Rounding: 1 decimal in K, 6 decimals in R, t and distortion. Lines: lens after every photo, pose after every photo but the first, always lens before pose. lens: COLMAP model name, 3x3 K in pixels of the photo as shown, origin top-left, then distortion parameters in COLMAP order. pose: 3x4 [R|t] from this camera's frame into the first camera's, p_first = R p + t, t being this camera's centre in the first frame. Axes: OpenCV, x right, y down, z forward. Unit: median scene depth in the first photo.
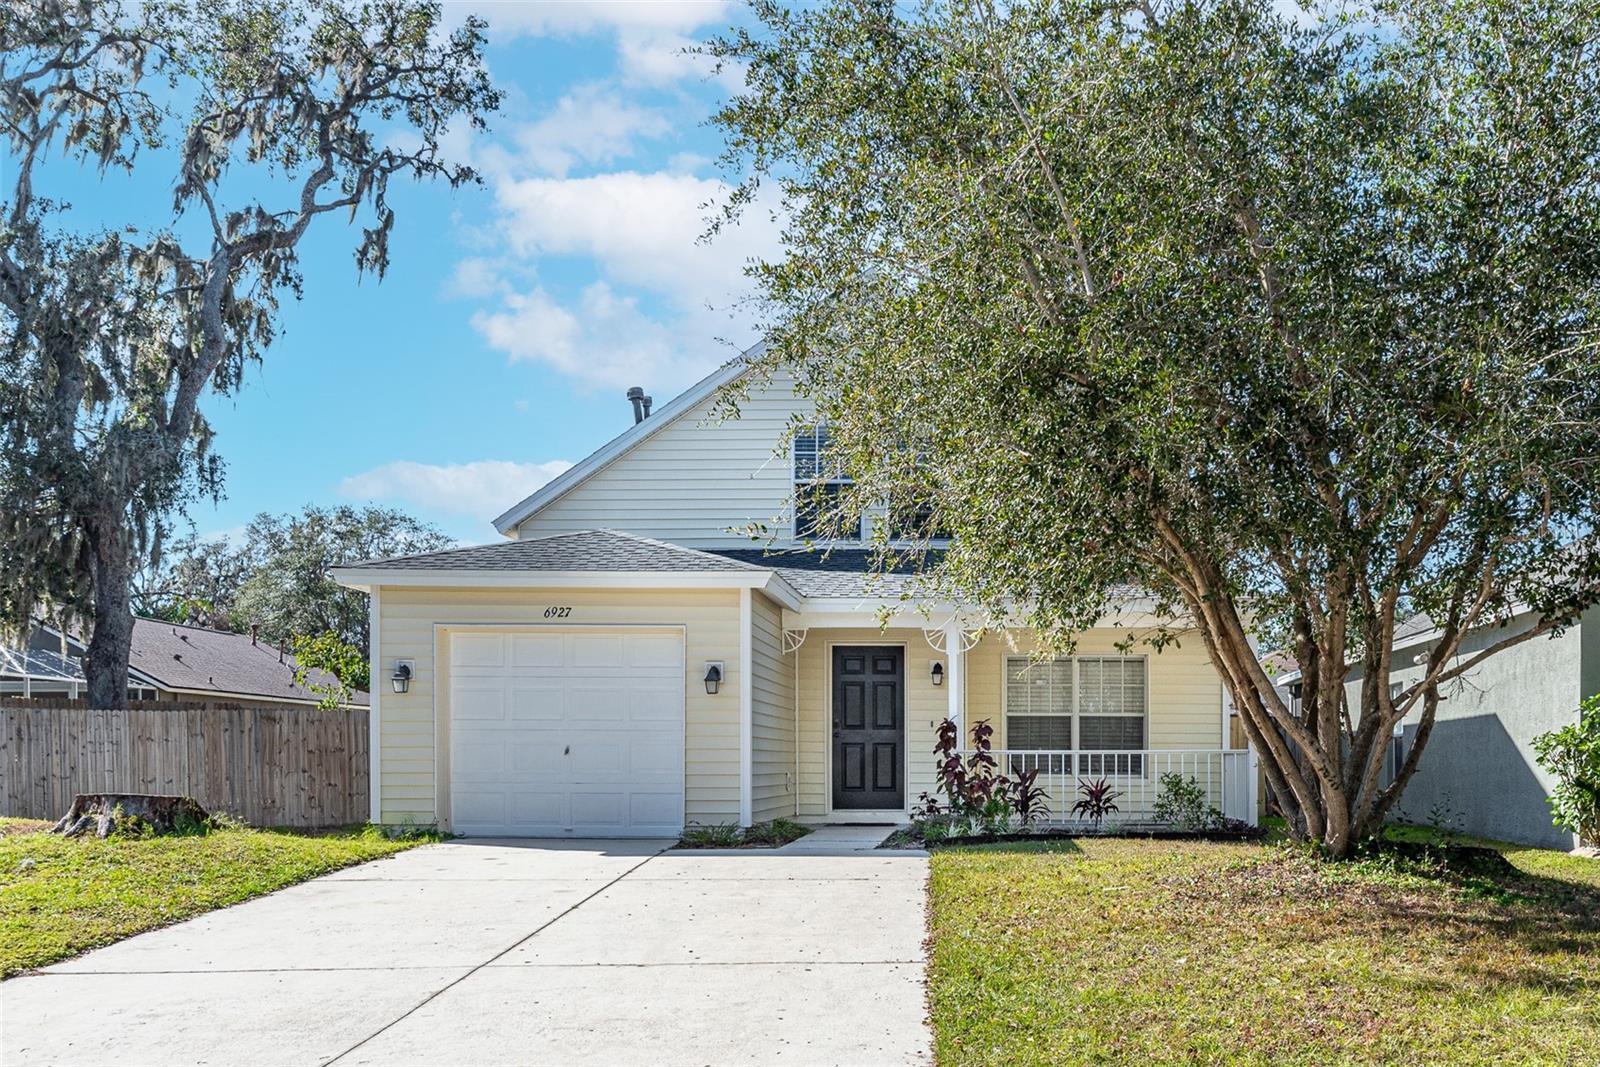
lens RADIAL K [[1130.2, 0, 800.0], [0, 1130.2, 533.5], [0, 0, 1]] dist [0.004940, 0.001223]
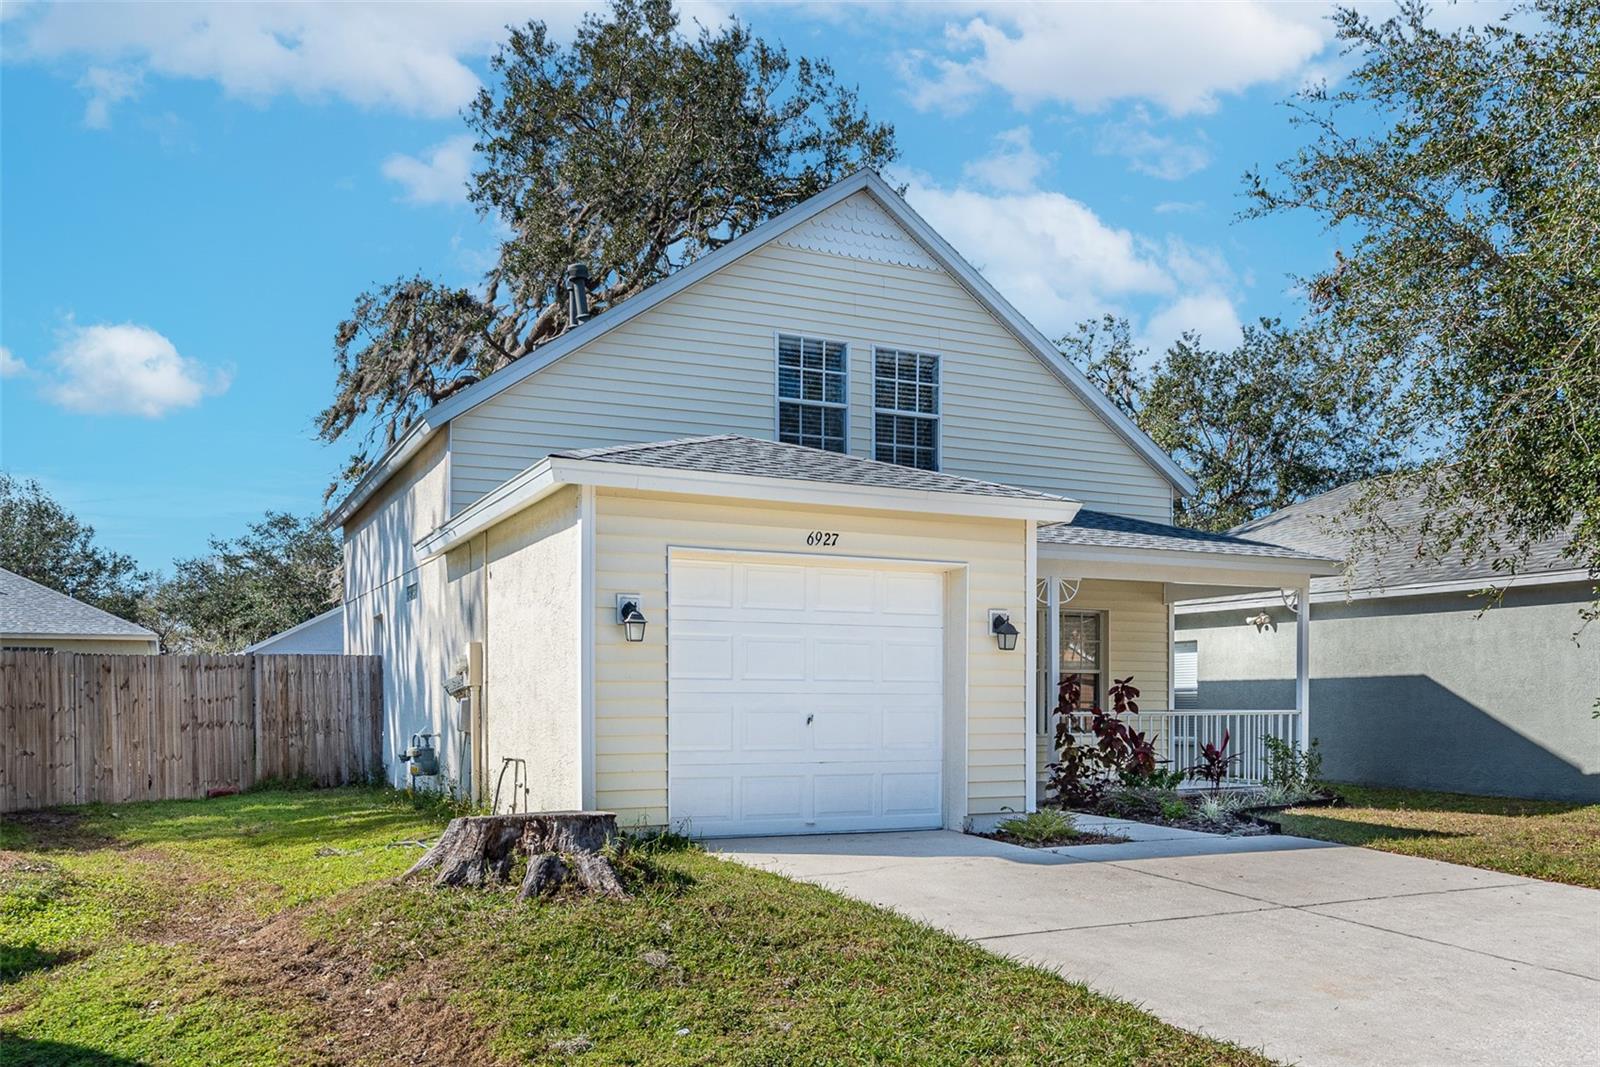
lens RADIAL K [[1130.2, 0, 800.0], [0, 1130.2, 533.5], [0, 0, 1]] dist [0.004940, 0.001223]
pose [[0.920616, 0.054663, 0.386625, -0.515329], [-0.073614, 0.996694, 0.034369, 0.041065], [-0.383468, -0.060102, 0.921596, 0.310022]]
